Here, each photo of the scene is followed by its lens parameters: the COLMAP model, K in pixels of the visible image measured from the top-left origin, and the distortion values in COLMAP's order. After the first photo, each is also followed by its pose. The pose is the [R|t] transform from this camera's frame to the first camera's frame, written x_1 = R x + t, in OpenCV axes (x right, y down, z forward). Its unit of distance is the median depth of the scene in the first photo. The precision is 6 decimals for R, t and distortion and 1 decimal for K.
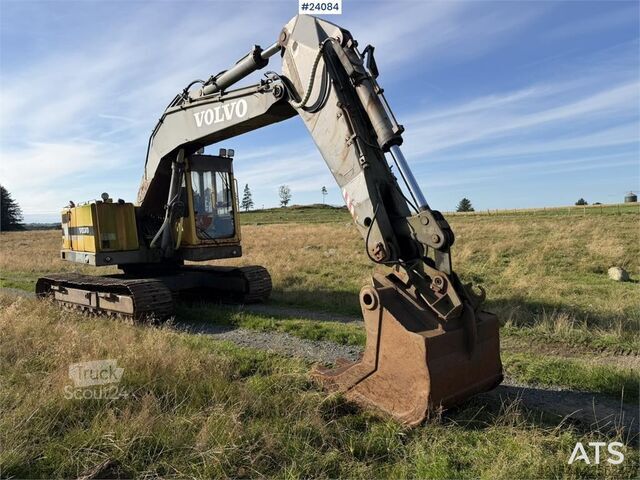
lens RADIAL K [[444.5, 0, 320.7], [0, 444.5, 238.9], [0, 0, 1]] dist [0.125676, -0.198306]
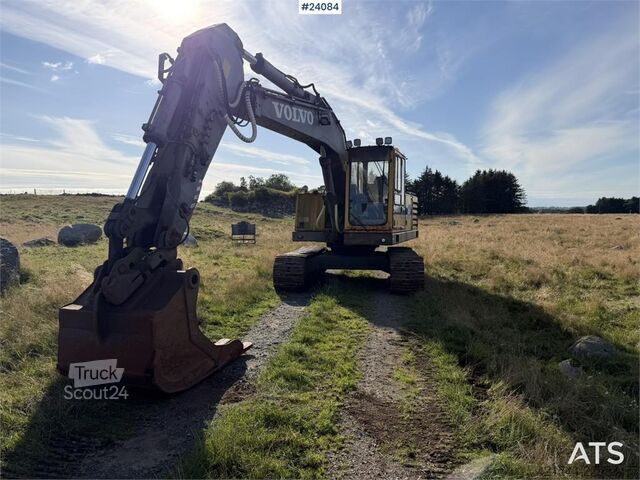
lens RADIAL K [[444.5, 0, 320.7], [0, 444.5, 238.9], [0, 0, 1]] dist [0.125676, -0.198306]
pose [[0.507800, 0.076583, -0.858064, 0.736480], [-0.046268, 0.997028, 0.061604, -0.034391], [0.860232, 0.008419, 0.509834, 0.445833]]
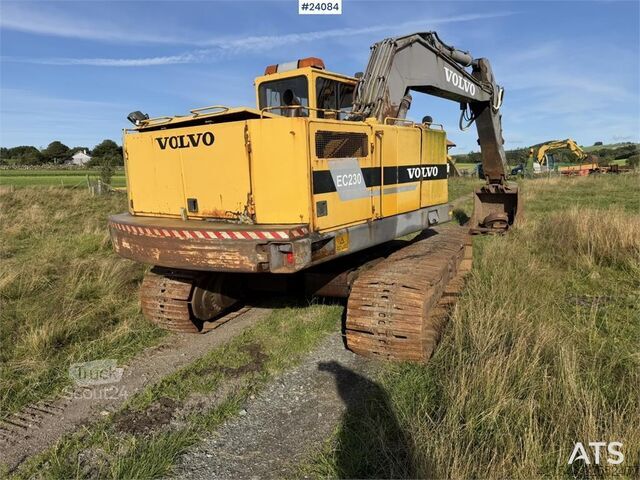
lens RADIAL K [[450.0, 0, 314.6], [0, 450.0, 235.4], [0, 0, 1]] dist [0.137850, -0.271644]
pose [[-0.237529, -0.100978, 0.966118, -1.273536], [0.078499, 0.989334, 0.122704, -0.025108], [-0.968203, 0.104985, -0.227069, 1.527925]]
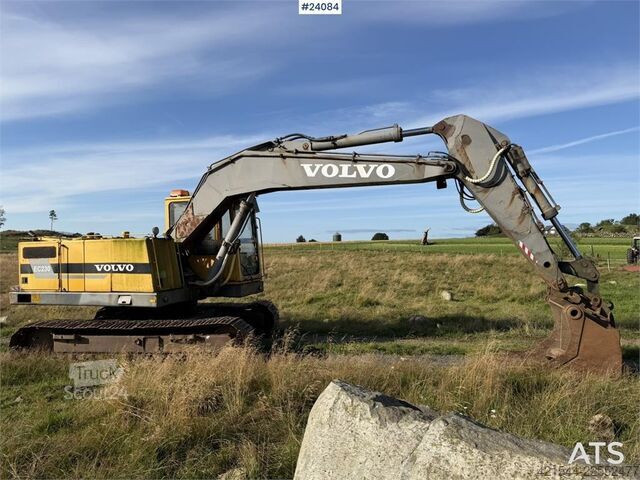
lens RADIAL K [[450.4, 0, 320.2], [0, 450.4, 240.1], [0, 0, 1]] dist [0.125454, -0.207263]
pose [[0.842196, 0.030349, 0.538316, -0.795371], [0.006662, 0.997753, -0.066674, -0.012404], [-0.539130, 0.059739, 0.840101, 0.039601]]
